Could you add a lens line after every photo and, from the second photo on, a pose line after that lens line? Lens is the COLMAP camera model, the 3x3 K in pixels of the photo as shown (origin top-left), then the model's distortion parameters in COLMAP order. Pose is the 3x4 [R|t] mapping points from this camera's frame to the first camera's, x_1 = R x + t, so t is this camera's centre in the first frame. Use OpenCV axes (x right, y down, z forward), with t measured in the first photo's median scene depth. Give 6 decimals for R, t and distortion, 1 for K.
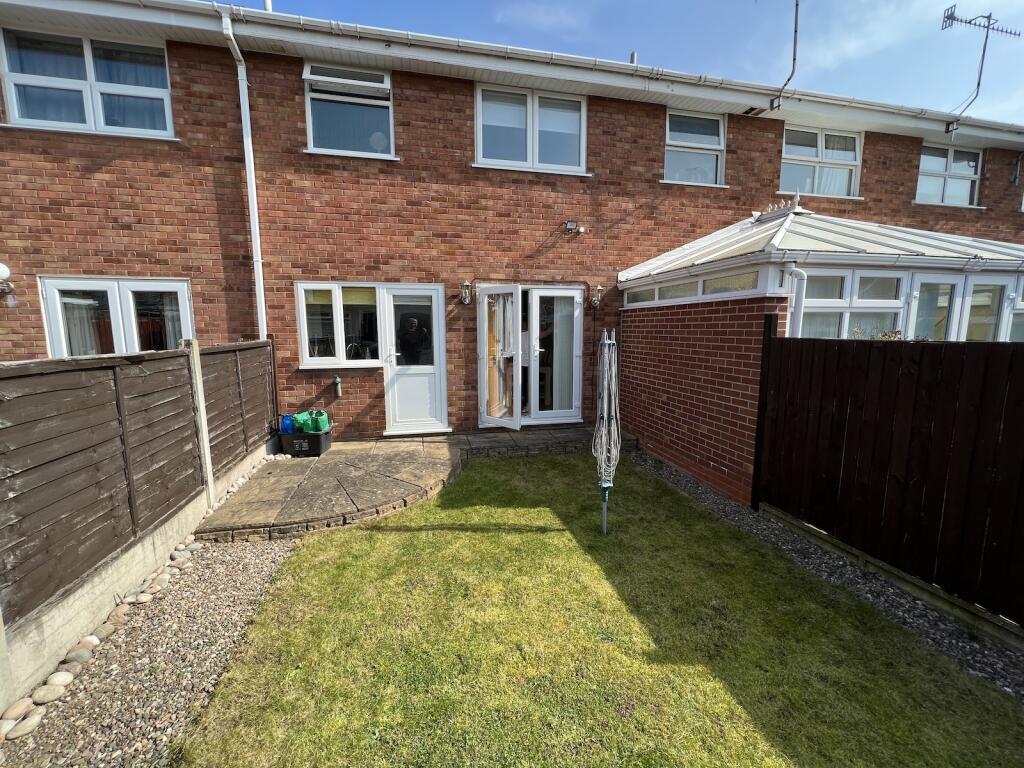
lens RADIAL K [[410.0, 0, 510.5], [0, 410.0, 382.5], [0, 0, 1]] dist [-0.000633, -0.000068]
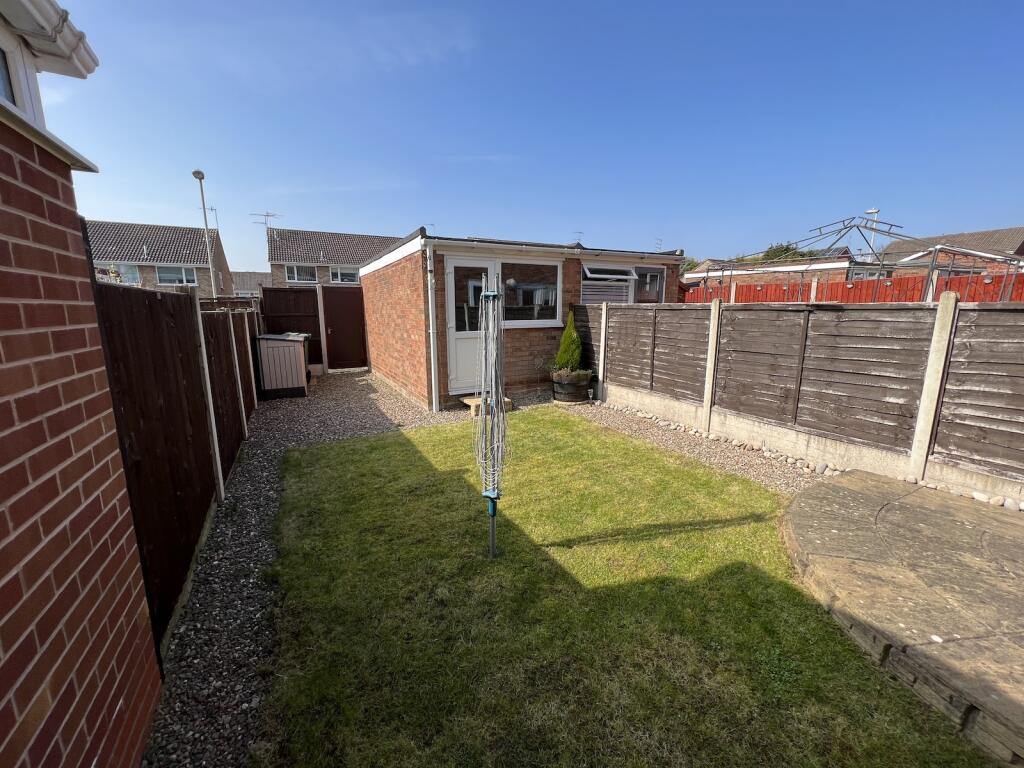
lens RADIAL K [[410.0, 0, 510.5], [0, 410.0, 382.5], [0, 0, 1]] dist [-0.000633, -0.000068]
pose [[-0.962094, 0.054350, -0.267249, 0.336130], [-0.030349, 0.952518, 0.302967, -0.138177], [0.271026, 0.299594, -0.914762, 1.418939]]
